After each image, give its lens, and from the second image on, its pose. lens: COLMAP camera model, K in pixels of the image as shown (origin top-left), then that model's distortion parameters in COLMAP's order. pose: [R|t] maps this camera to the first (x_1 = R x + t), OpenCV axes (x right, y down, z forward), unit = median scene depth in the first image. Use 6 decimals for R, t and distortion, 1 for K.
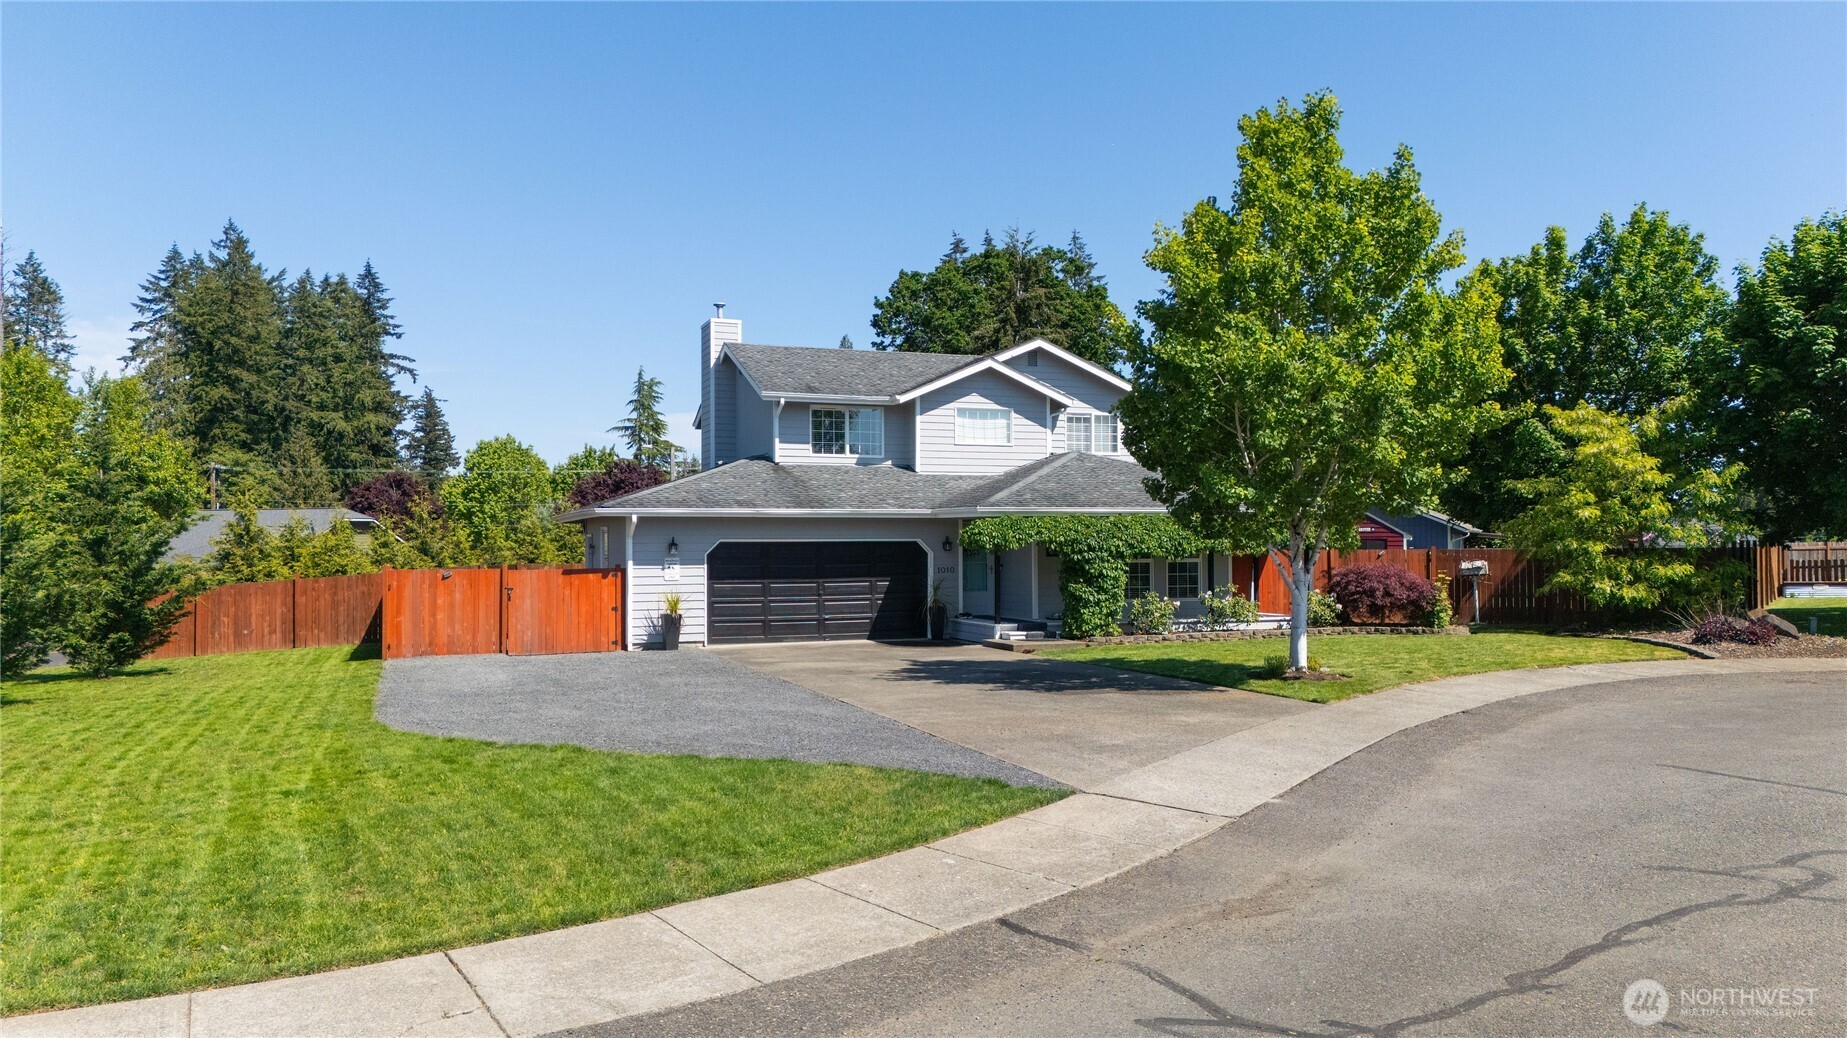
lens RADIAL K [[1361.2, 0, 934.1], [0, 1361.2, 505.1], [0, 0, 1]] dist [0.078475, -0.079932]
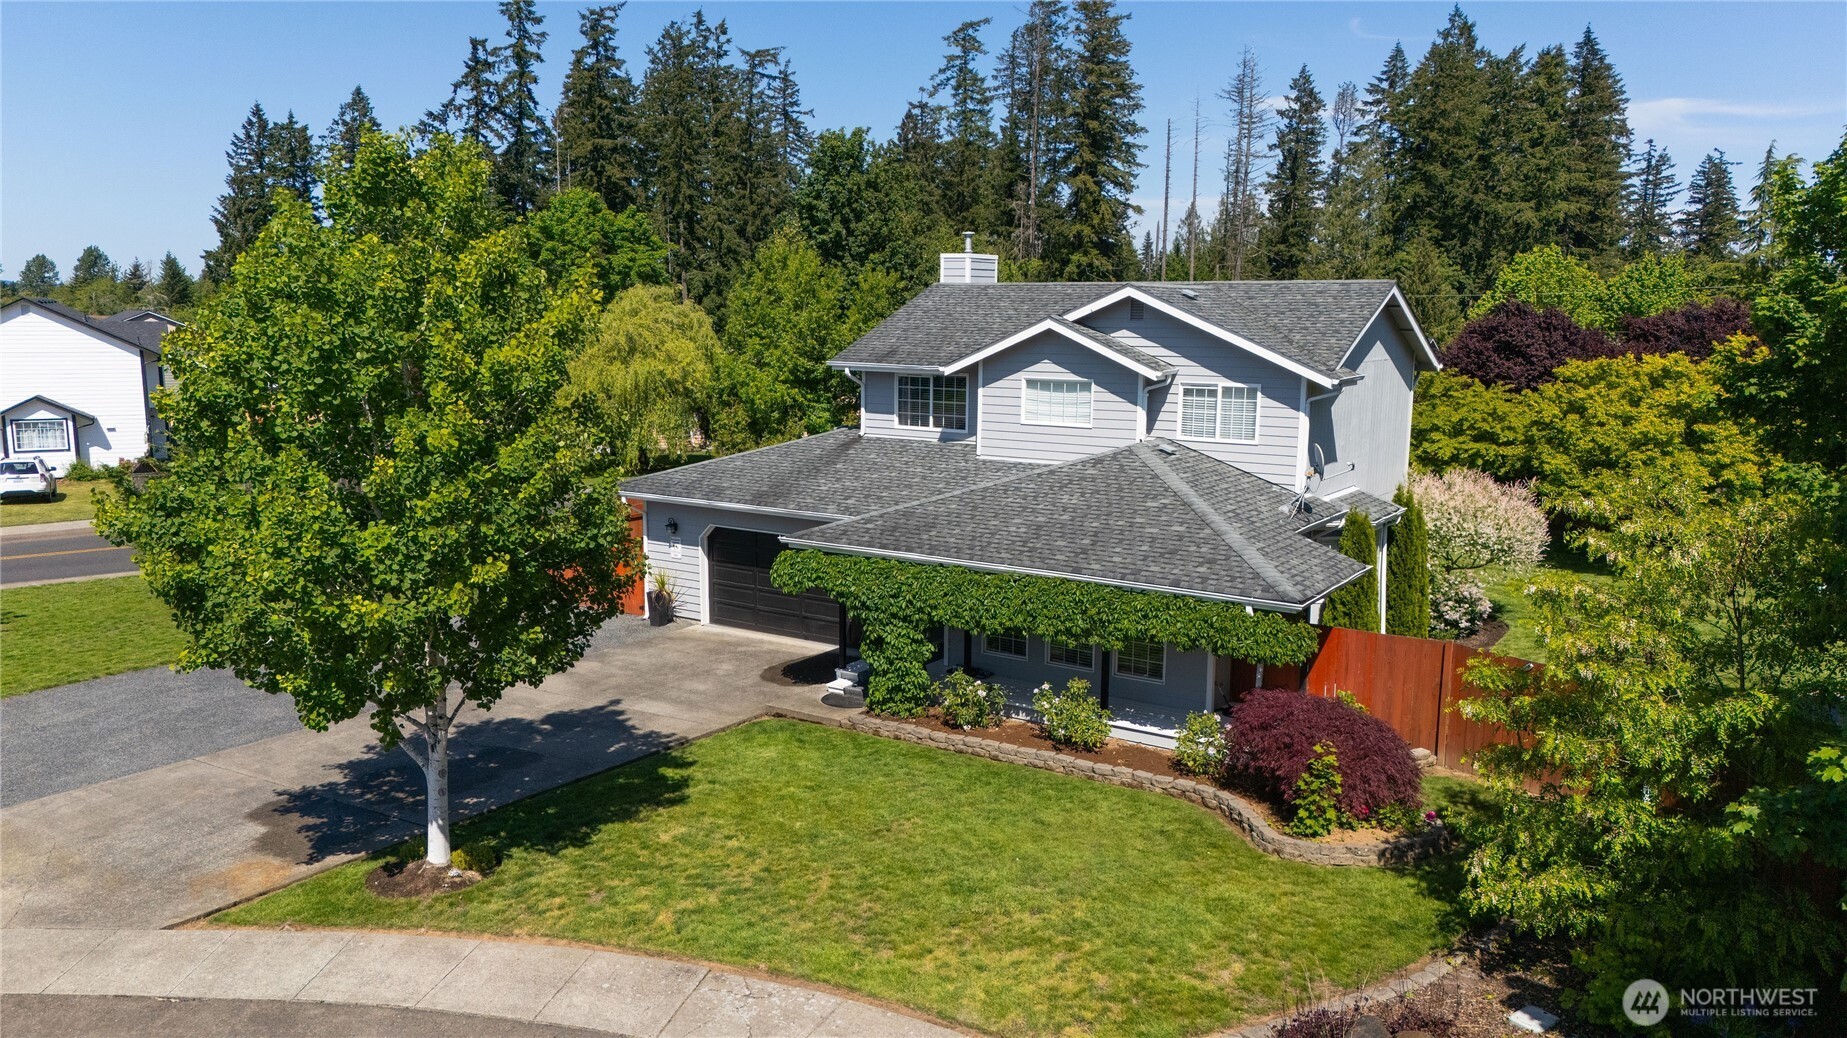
lens RADIAL K [[1361.2, 0, 914.1], [0, 1361.2, 514.4], [0, 0, 1]] dist [0.078475, -0.079932]
pose [[0.582008, 0.129208, -0.802852, 0.631297], [0.015576, 0.985344, 0.169868, -0.128910], [0.813034, -0.111369, 0.571466, 0.470933]]
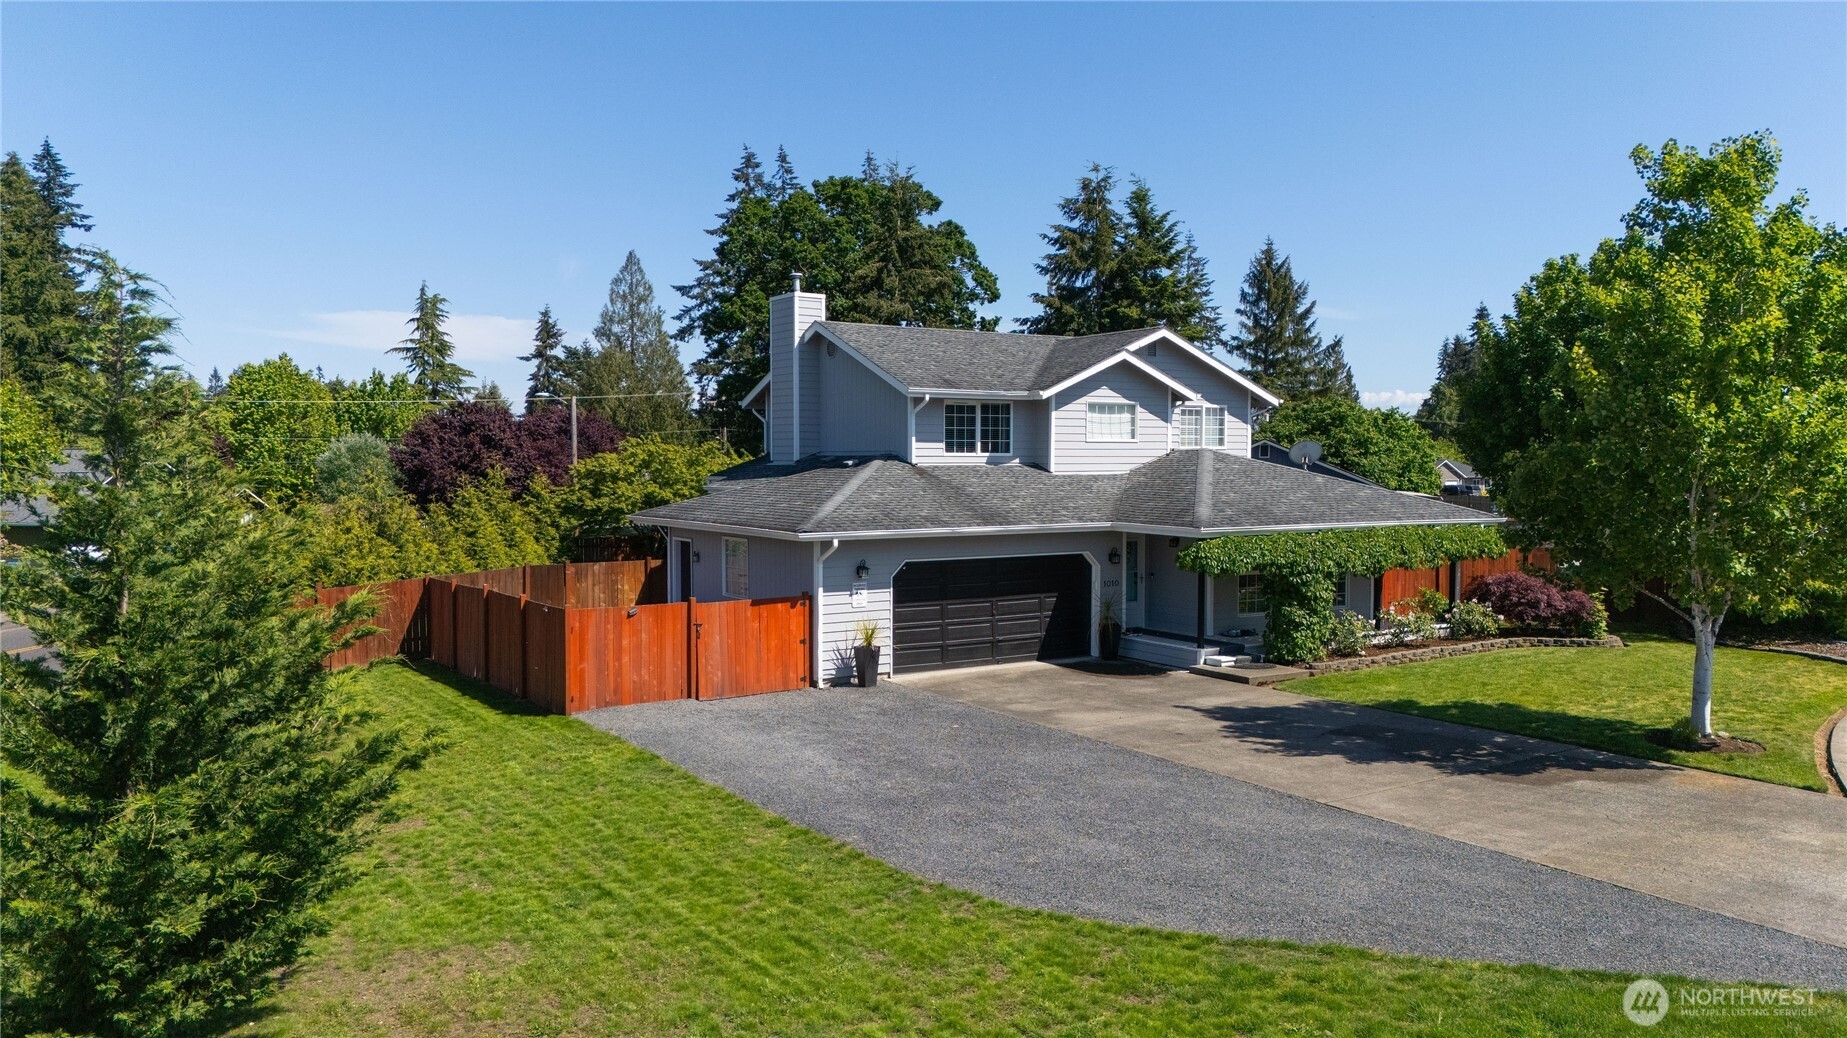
lens RADIAL K [[1361.2, 0, 931.5], [0, 1361.2, 513.5], [0, 0, 1]] dist [0.078475, -0.079932]
pose [[0.978449, -0.003442, 0.206459, -0.279574], [-0.011286, 0.997475, 0.070114, -0.059076], [-0.206179, -0.070933, 0.975940, 0.101188]]
